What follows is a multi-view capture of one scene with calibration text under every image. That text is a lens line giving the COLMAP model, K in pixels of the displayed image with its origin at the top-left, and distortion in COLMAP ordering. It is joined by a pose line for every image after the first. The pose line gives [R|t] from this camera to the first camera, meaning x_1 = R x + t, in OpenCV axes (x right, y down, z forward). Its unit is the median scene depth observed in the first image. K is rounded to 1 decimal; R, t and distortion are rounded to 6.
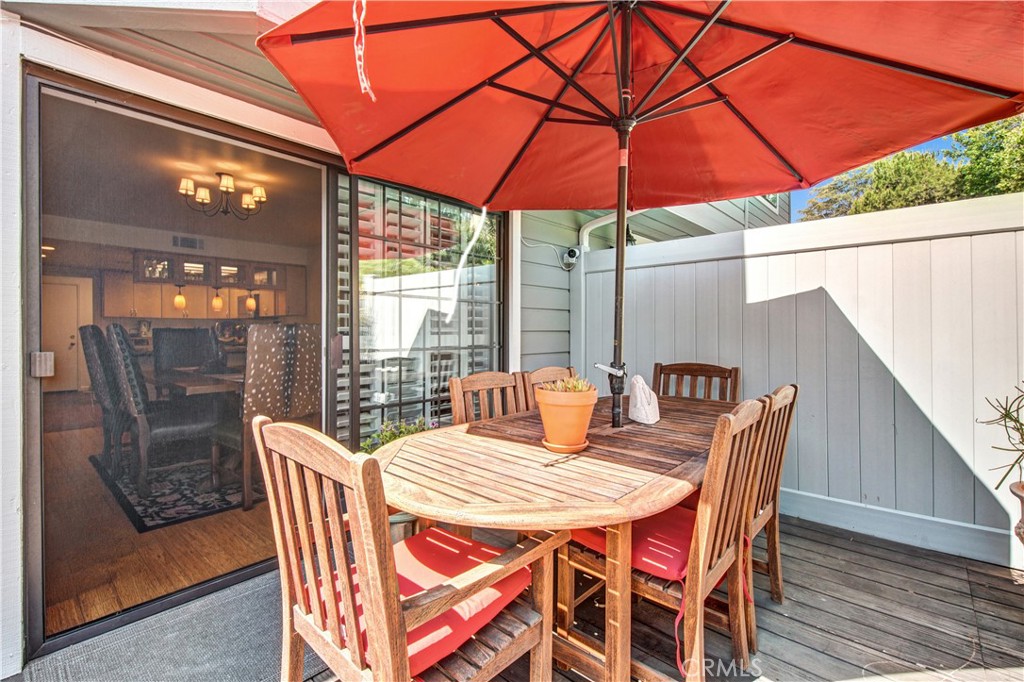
lens RADIAL K [[464.5, 0, 517.1], [0, 464.5, 333.2], [0, 0, 1]] dist [0.010028, -0.005380]
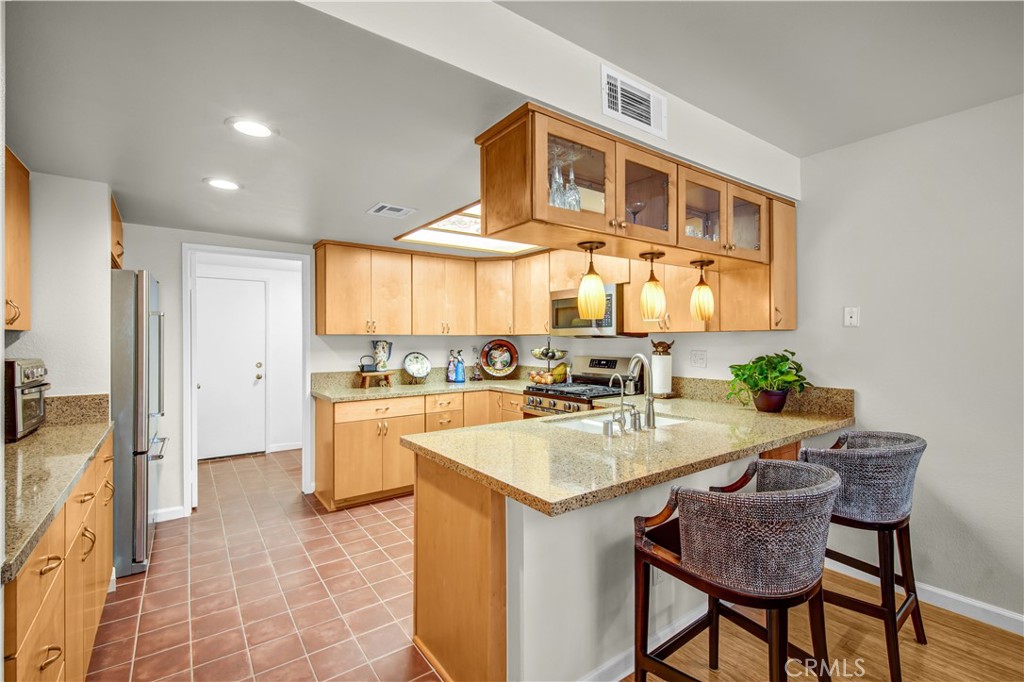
lens RADIAL K [[464.5, 0, 520.9], [0, 464.5, 339.5], [0, 0, 1]] dist [0.010028, -0.005380]
pose [[0.980891, 0.003258, -0.194532, -0.496340], [-0.003810, 0.999990, -0.002467, -0.025424], [0.194522, 0.003161, 0.980893, 0.465669]]
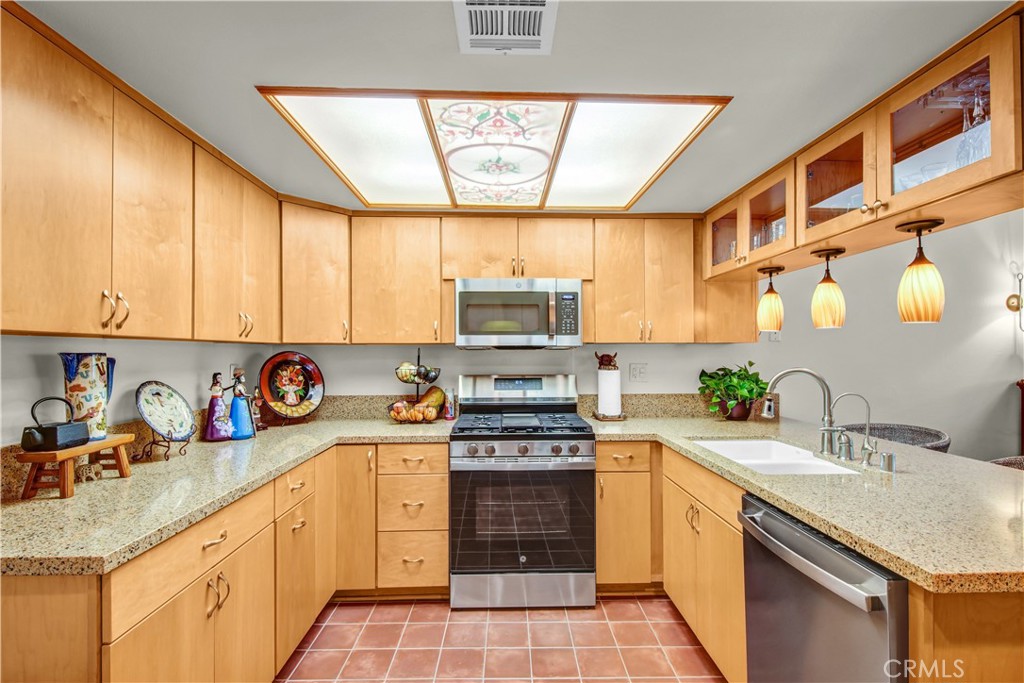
lens RADIAL K [[464.5, 0, 505.8], [0, 464.5, 348.7], [0, 0, 1]] dist [0.010028, -0.005380]
pose [[0.724175, 0.011221, 0.689525, -0.977589], [-0.000501, 0.999876, -0.015745, -0.022053], [-0.689616, 0.011057, 0.724091, 0.888243]]
